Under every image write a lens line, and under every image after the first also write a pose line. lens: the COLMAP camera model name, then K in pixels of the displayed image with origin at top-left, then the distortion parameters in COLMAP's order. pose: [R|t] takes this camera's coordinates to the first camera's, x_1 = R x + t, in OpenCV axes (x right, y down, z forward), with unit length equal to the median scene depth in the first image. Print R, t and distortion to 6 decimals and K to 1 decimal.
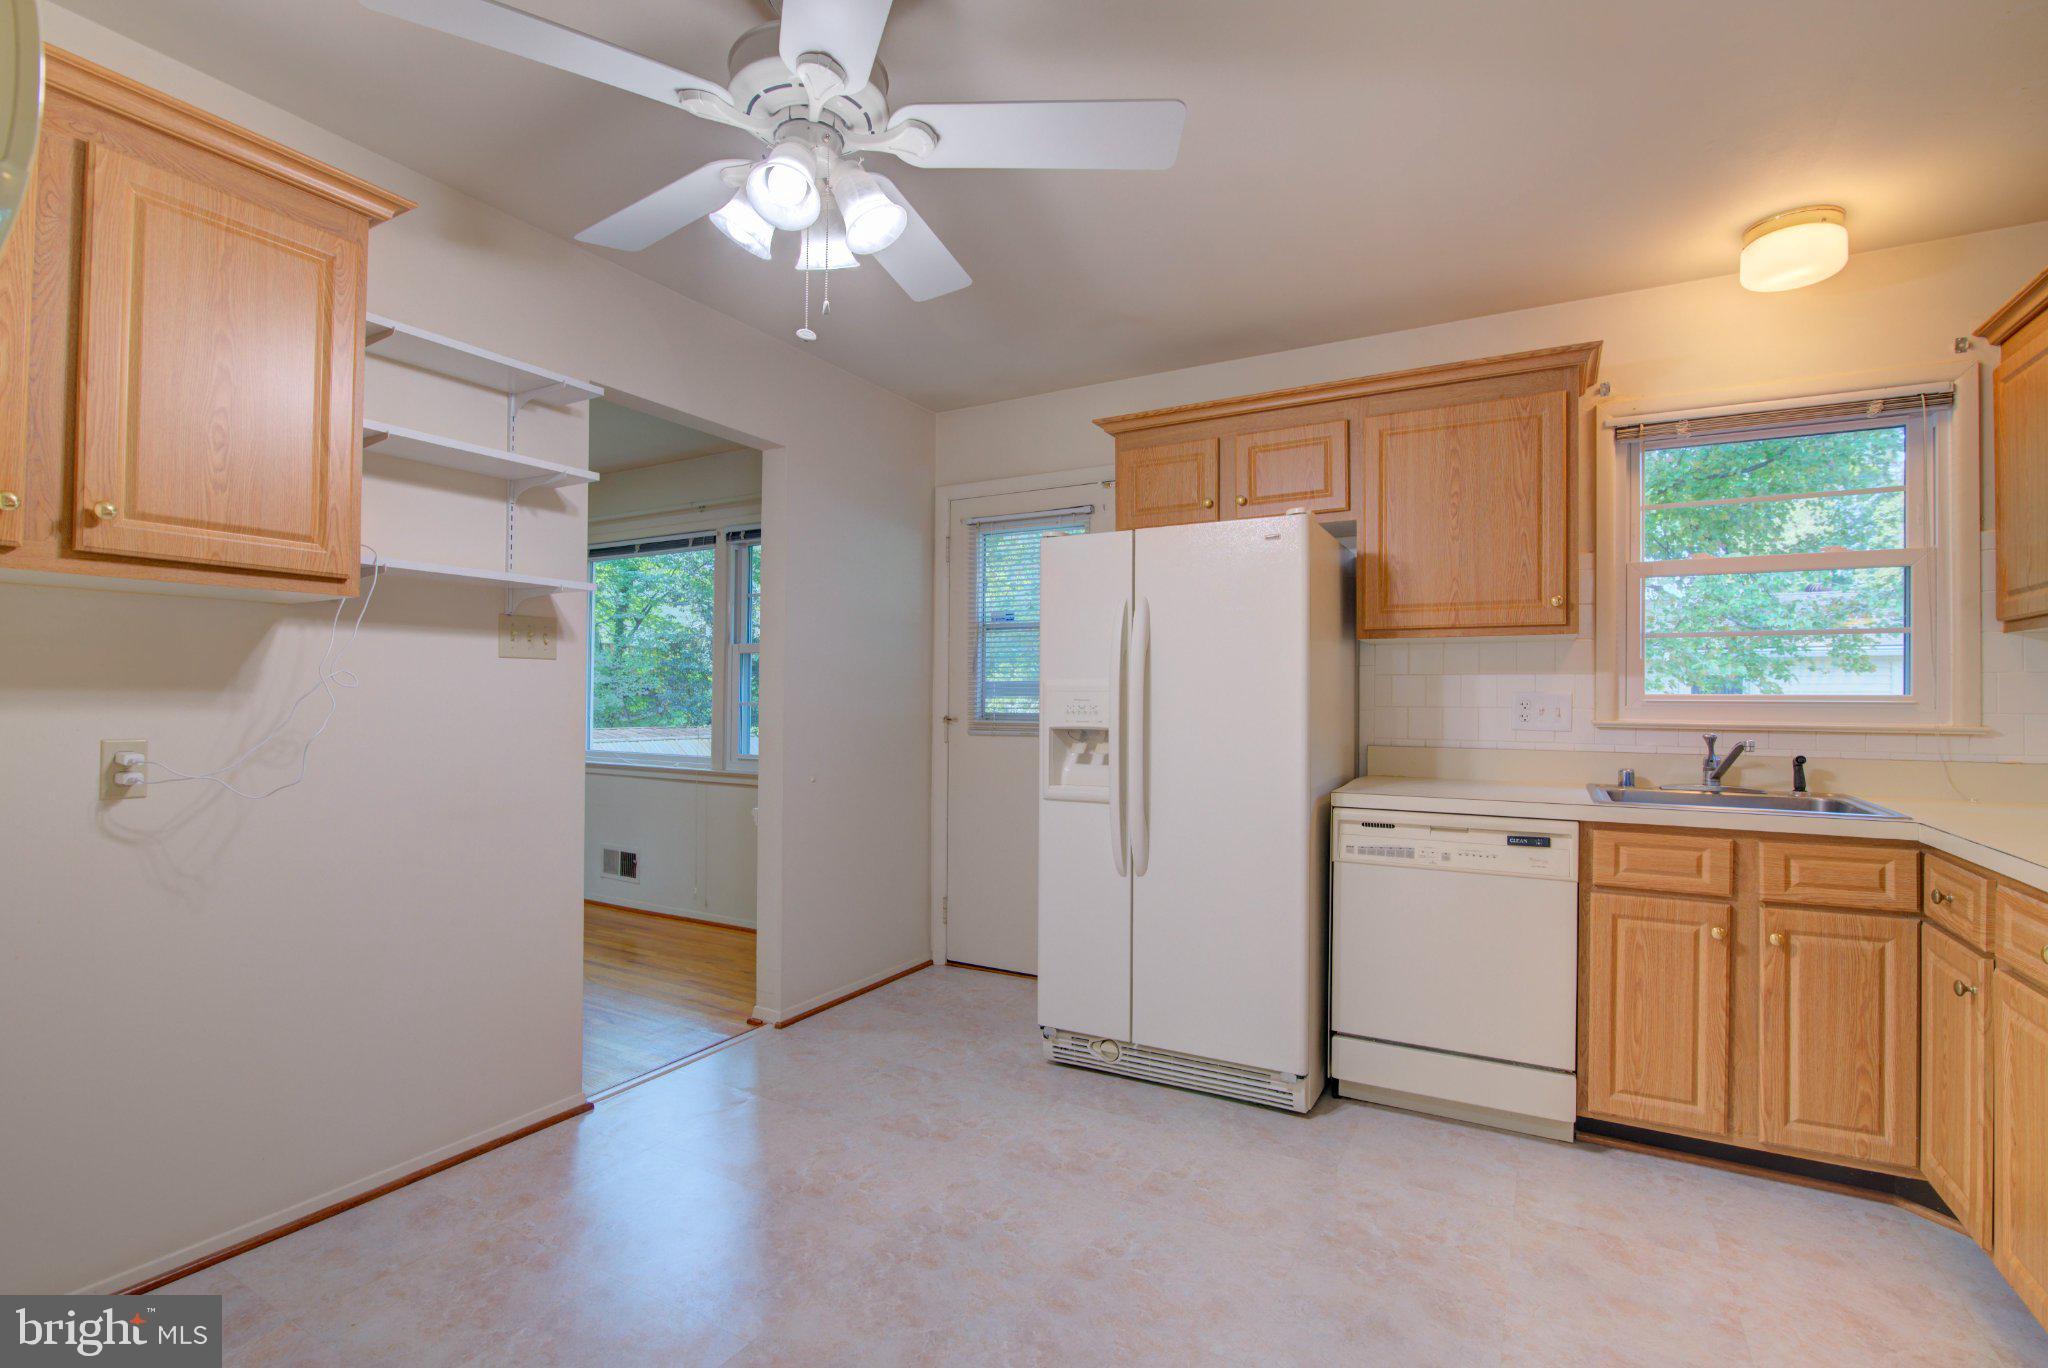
lens RADIAL K [[929.8, 0, 1027.2], [0, 929.8, 693.0], [0, 0, 1]] dist [-0.012143, -0.000174]
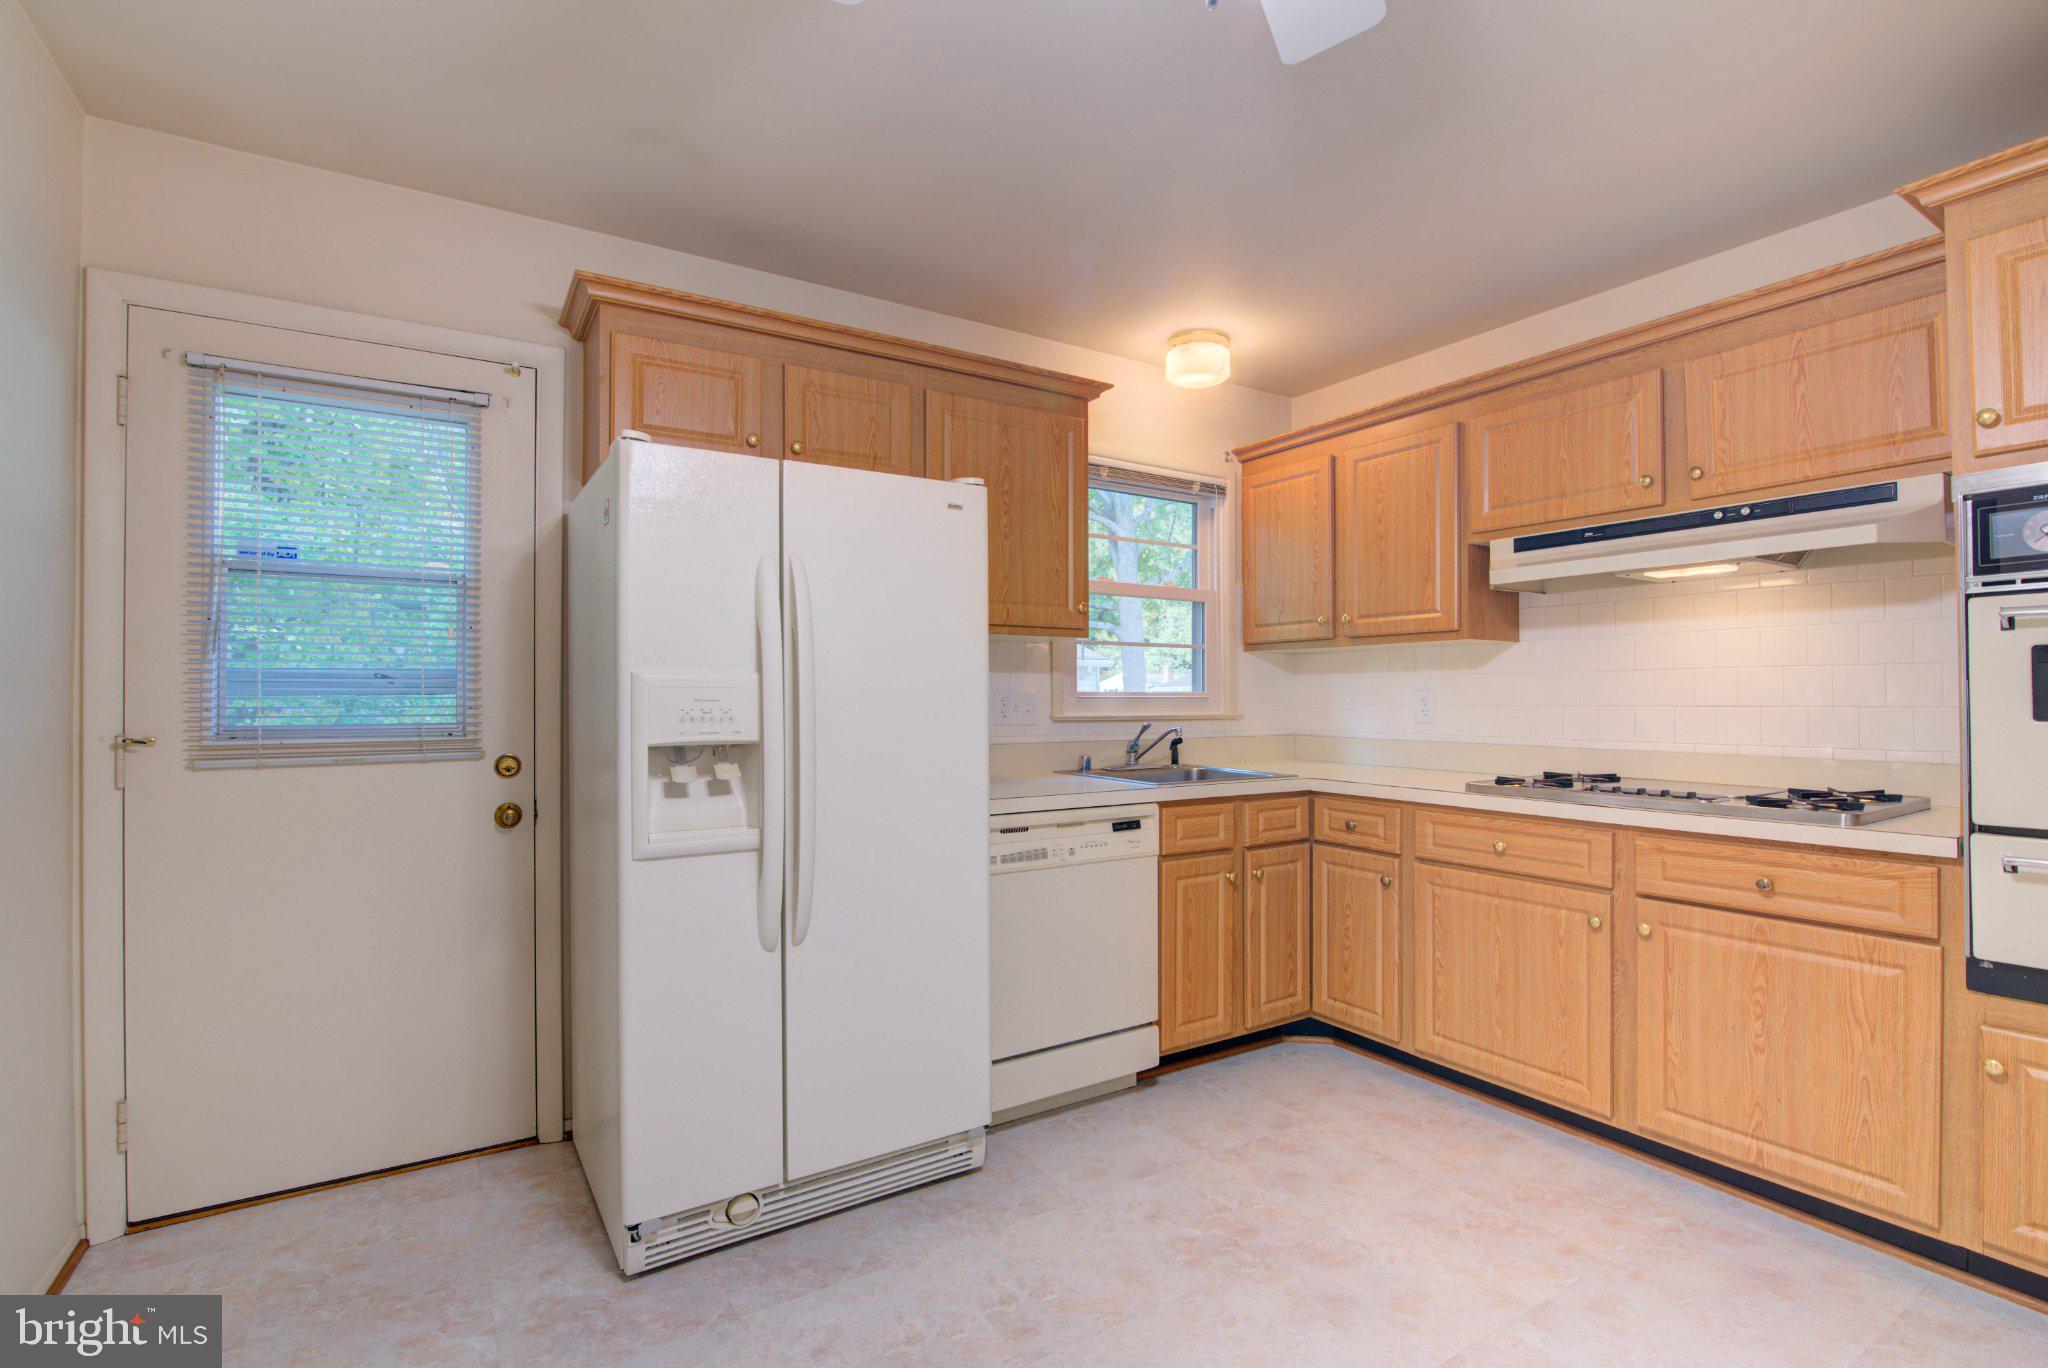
lens RADIAL K [[951.5, 0, 1026.8], [0, 951.5, 691.7], [0, 0, 1]] dist [-0.016576, -0.000287]
pose [[0.470083, -0.000638, 0.882622, -0.482938], [-0.001446, 0.999998, 0.001493, -0.000289], [-0.882621, -0.001978, 0.470081, 0.544457]]
